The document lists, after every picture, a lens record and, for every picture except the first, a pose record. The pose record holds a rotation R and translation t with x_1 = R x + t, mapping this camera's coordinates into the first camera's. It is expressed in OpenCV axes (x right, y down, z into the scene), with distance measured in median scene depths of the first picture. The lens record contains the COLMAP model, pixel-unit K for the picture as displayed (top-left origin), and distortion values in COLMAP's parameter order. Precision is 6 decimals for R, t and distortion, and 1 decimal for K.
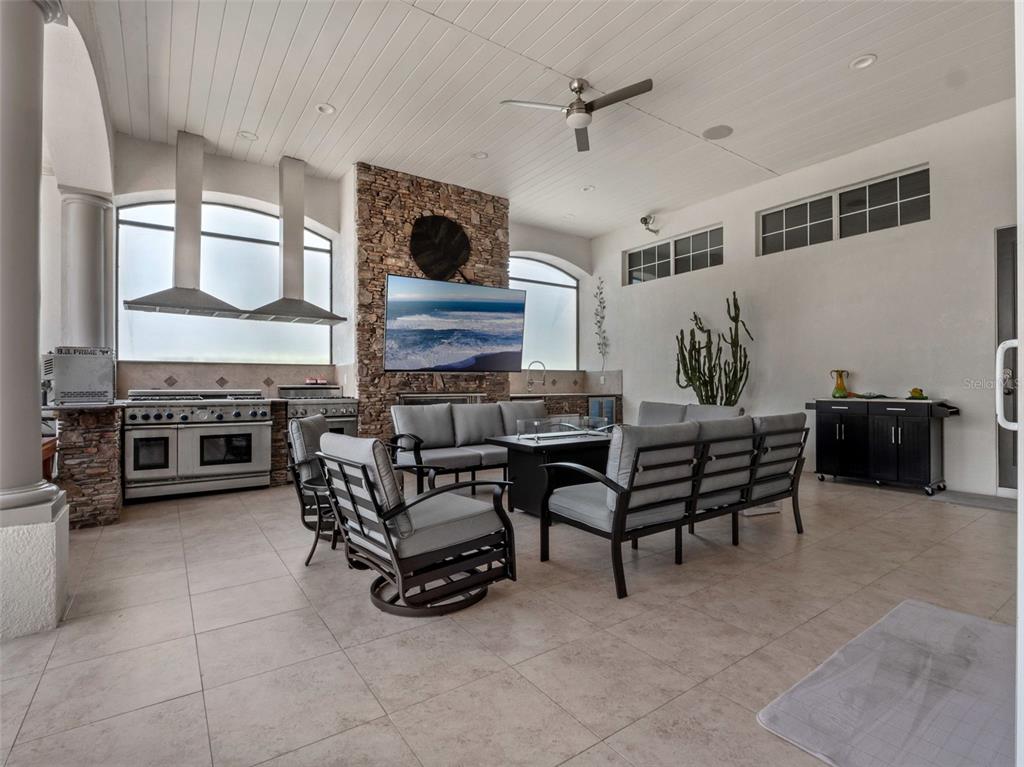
lens RADIAL K [[500.9, 0, 512.0], [0, 500.9, 383.5], [0, 0, 1]] dist [-0.016961, 0.000036]
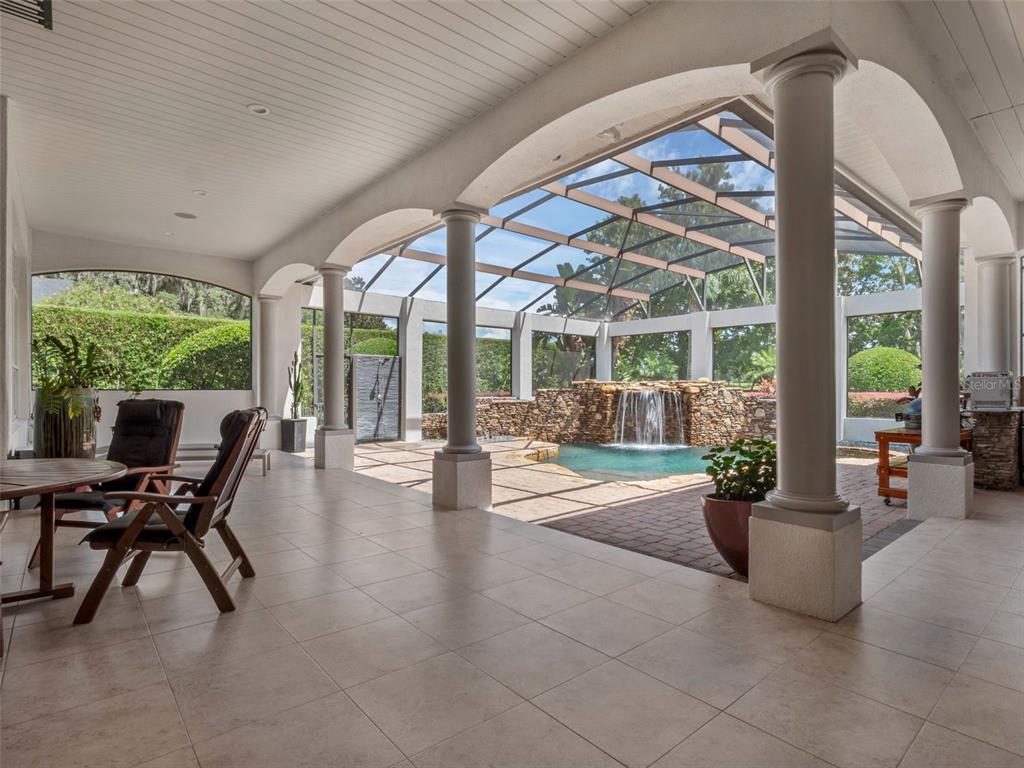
lens RADIAL K [[536.3, 0, 512.0], [0, 536.3, 384.0], [0, 0, 1]] dist [-0.001753, -0.000287]
pose [[0.097175, -0.000185, -0.995267, 0.610589], [-0.005348, 0.999985, -0.000708, -0.025526], [0.995253, 0.005391, 0.097172, -0.603553]]
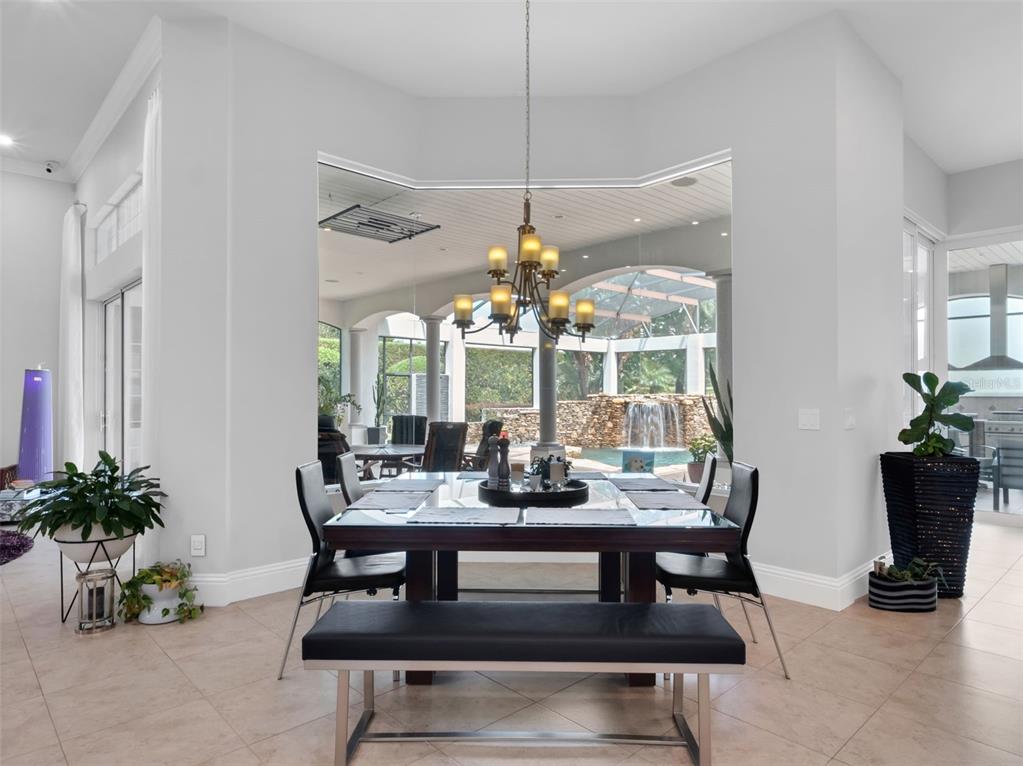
lens RADIAL K [[635.9, 0, 545.2], [0, 635.9, 384.5], [0, 0, 1]] dist [0.003605, 0.000280]
pose [[0.193565, -0.004173, -0.981079, 1.878481], [-0.006824, 0.999961, -0.005600, -0.094849], [0.981064, 0.007779, 0.193529, -1.134202]]
